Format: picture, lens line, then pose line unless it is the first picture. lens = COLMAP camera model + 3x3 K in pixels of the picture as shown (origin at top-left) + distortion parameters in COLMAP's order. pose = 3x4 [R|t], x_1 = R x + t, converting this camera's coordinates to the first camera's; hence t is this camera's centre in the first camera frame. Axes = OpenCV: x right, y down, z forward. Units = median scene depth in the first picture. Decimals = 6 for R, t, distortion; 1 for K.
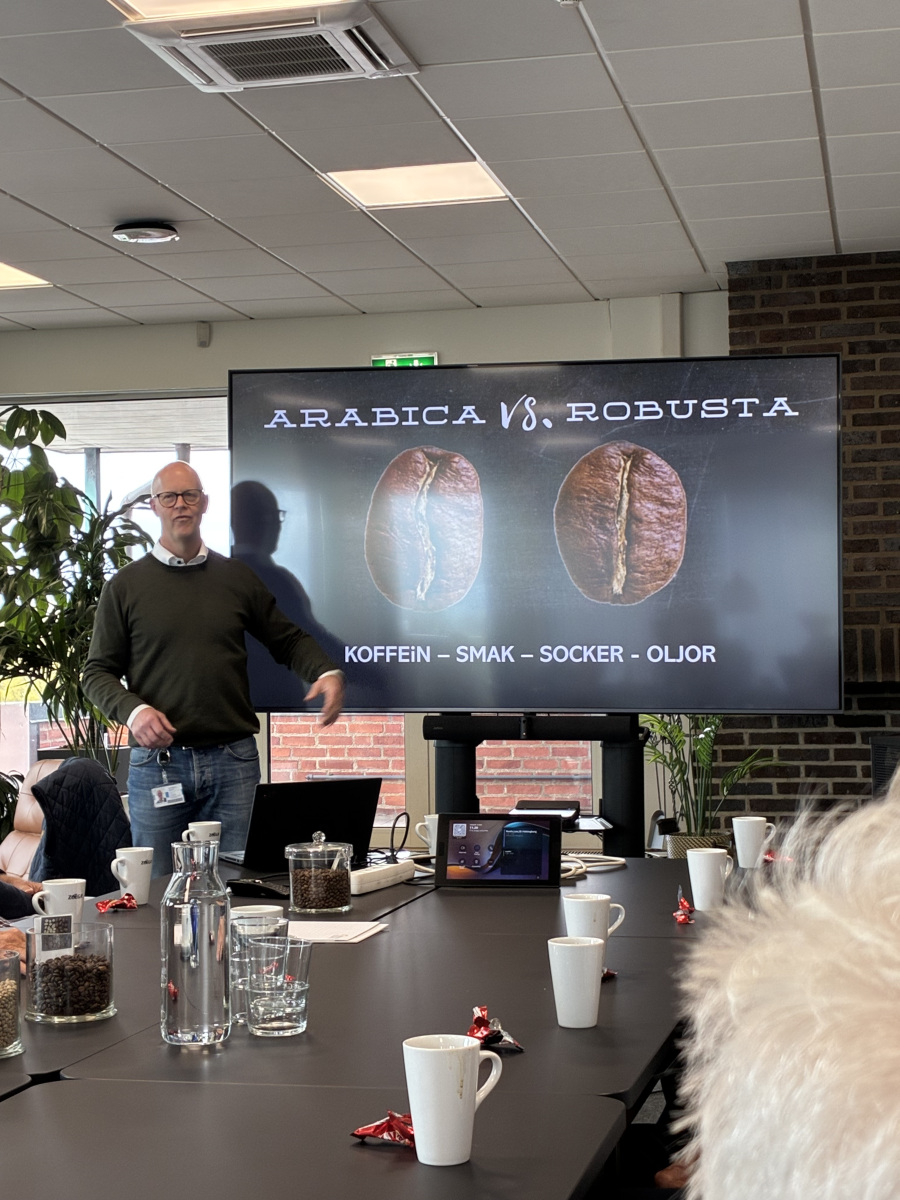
lens RADIAL K [[1971.4, 0, 450.0], [0, 1971.4, 600.0], [0, 0, 1]] dist [0.048609, 0.131136]
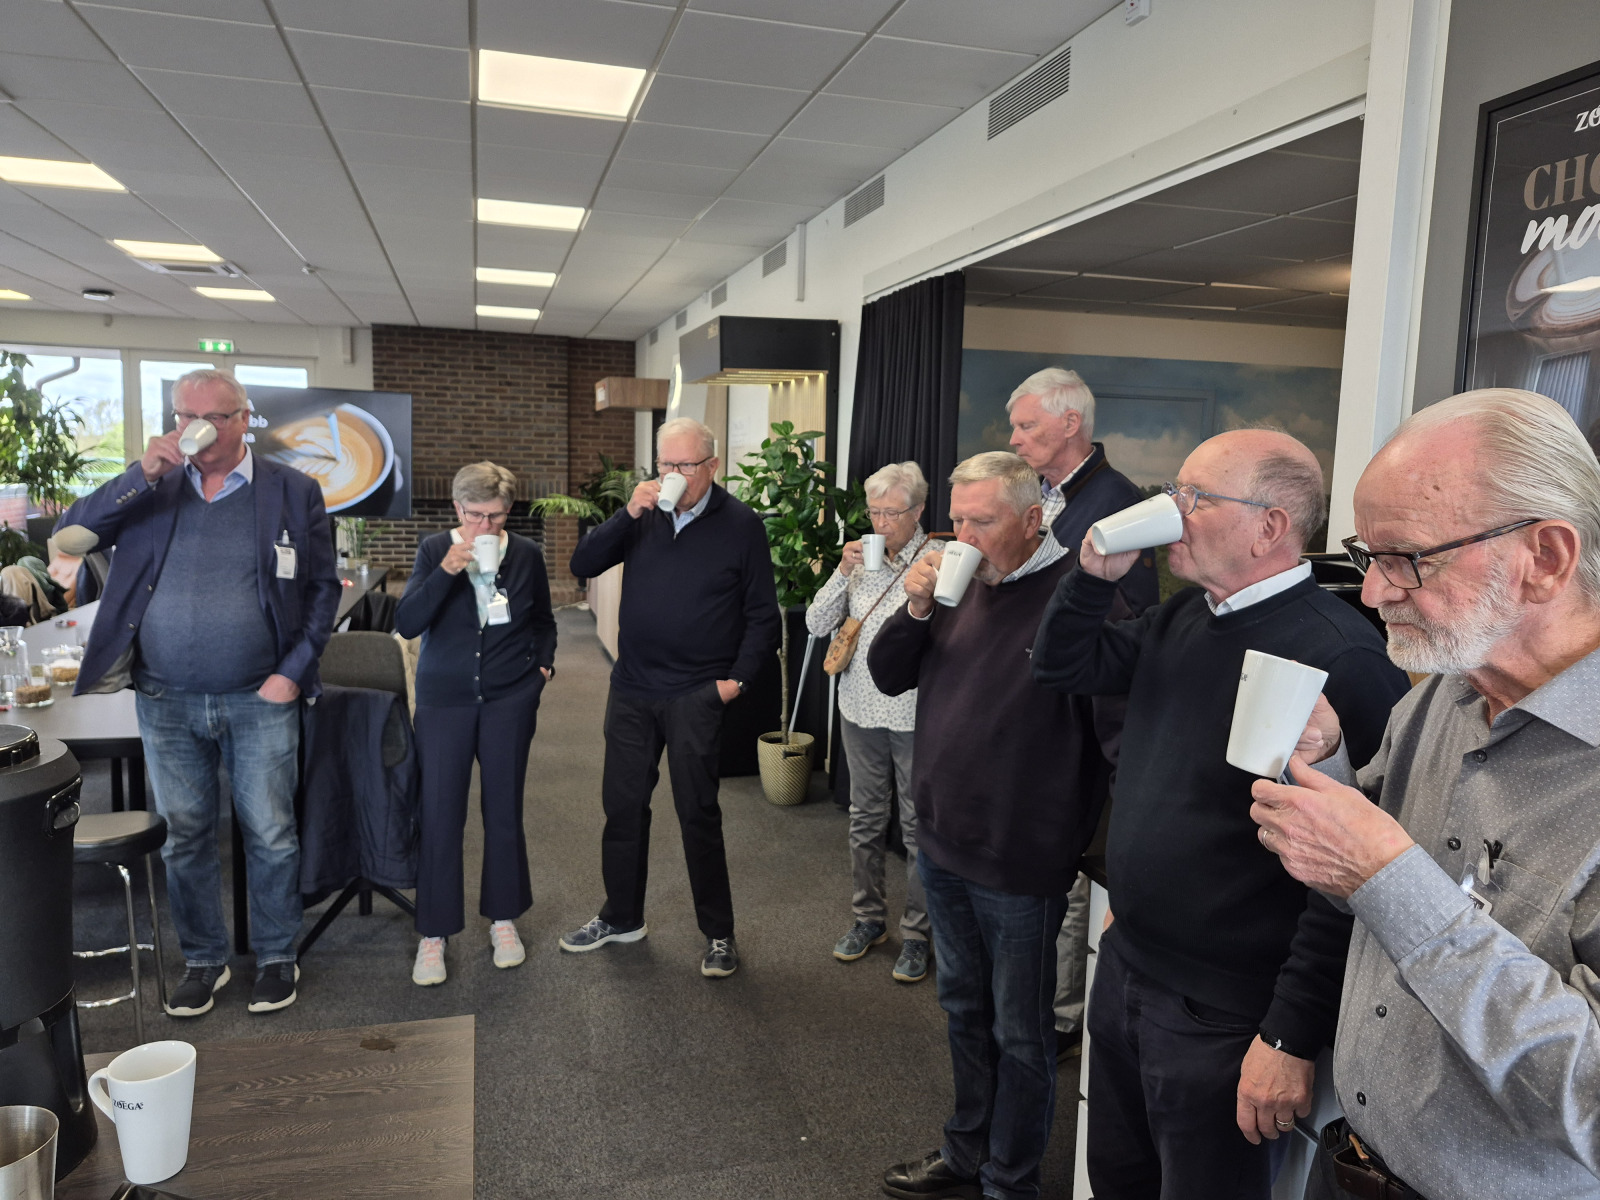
lens RADIAL K [[1102.0, 0, 800.0], [0, 1102.0, 600.0], [0, 0, 1]] dist [0.069460, -0.114994]
pose [[0.872011, -0.017363, 0.489178, -0.074244], [-0.061169, 0.987671, 0.144098, -0.064517], [-0.485649, -0.155578, 0.860198, -0.478800]]
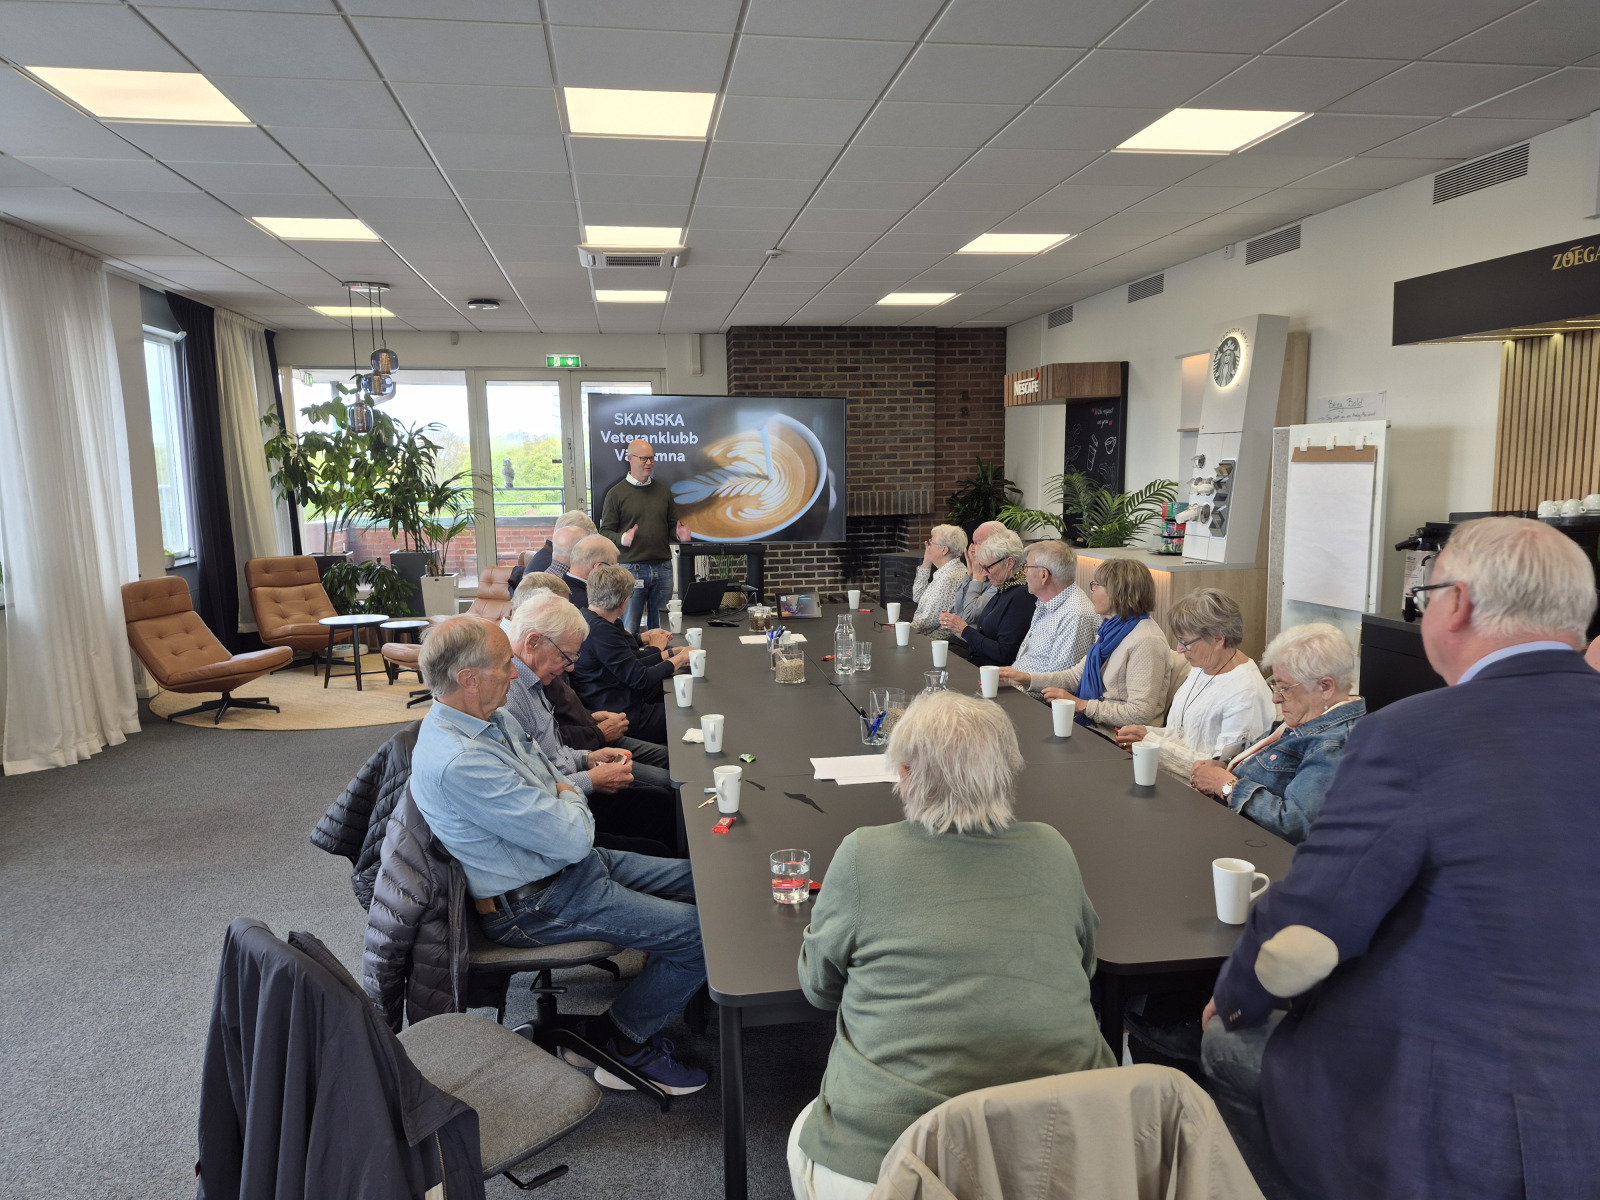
lens RADIAL K [[1070.9, 0, 803.8], [0, 1070.9, 629.2], [0, 0, 1]] dist [0.110085, -0.000264]
pose [[0.927350, -0.055887, 0.369997, -0.250652], [-0.010214, 0.984635, 0.174325, -0.049042], [-0.374055, -0.165439, 0.912531, -0.183415]]
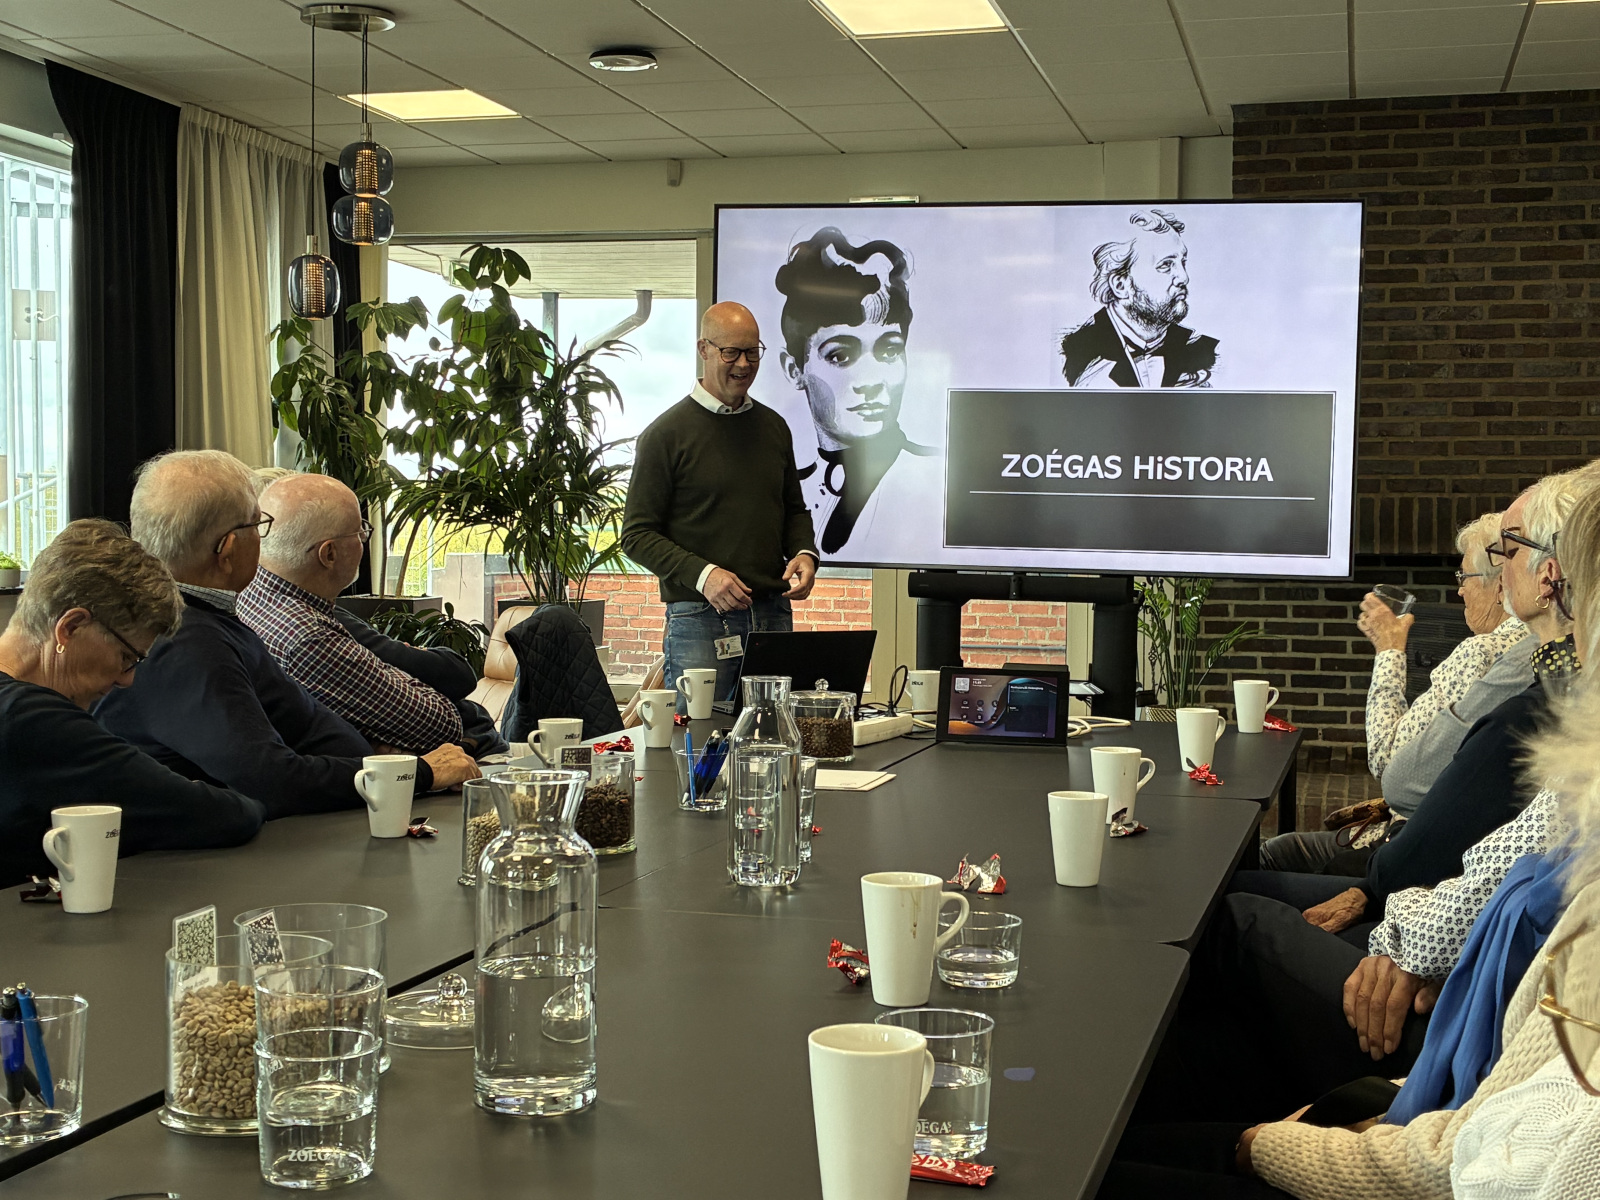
lens RADIAL K [[2040.1, 0, 809.6], [0, 2040.1, 606.2], [0, 0, 1]] dist [0.006395, -0.065781]
pose [[0.998706, 0.028650, -0.042017, -0.013686], [-0.025722, 0.997310, 0.068642, 0.006076], [0.043870, -0.067473, 0.996756, 0.005099]]
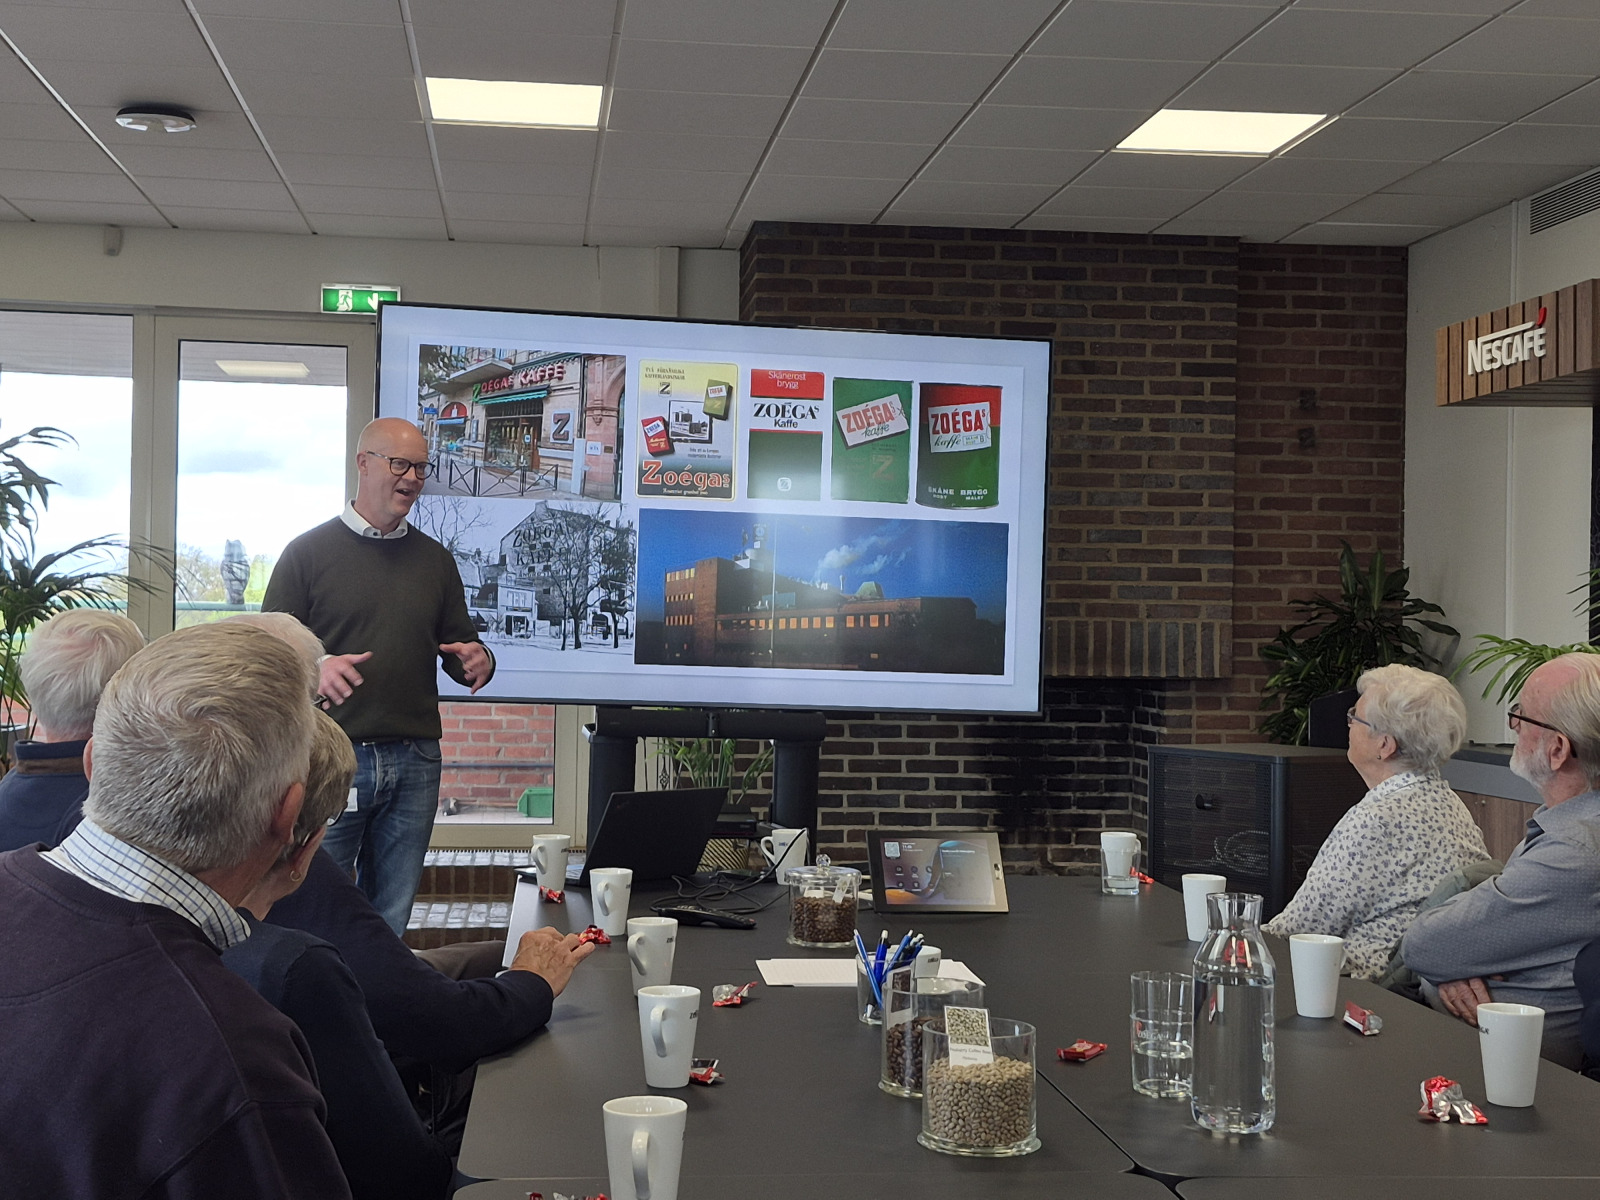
lens RADIAL K [[2111.8, 0, 767.7], [0, 2111.8, 600.6], [0, 0, 1]] dist [0.238086, -0.808817]
pose [[0.943830, 0.035456, 0.328524, -0.178627], [-0.041269, 0.999090, 0.010737, -0.002915], [-0.327845, -0.023691, 0.944434, 0.047043]]
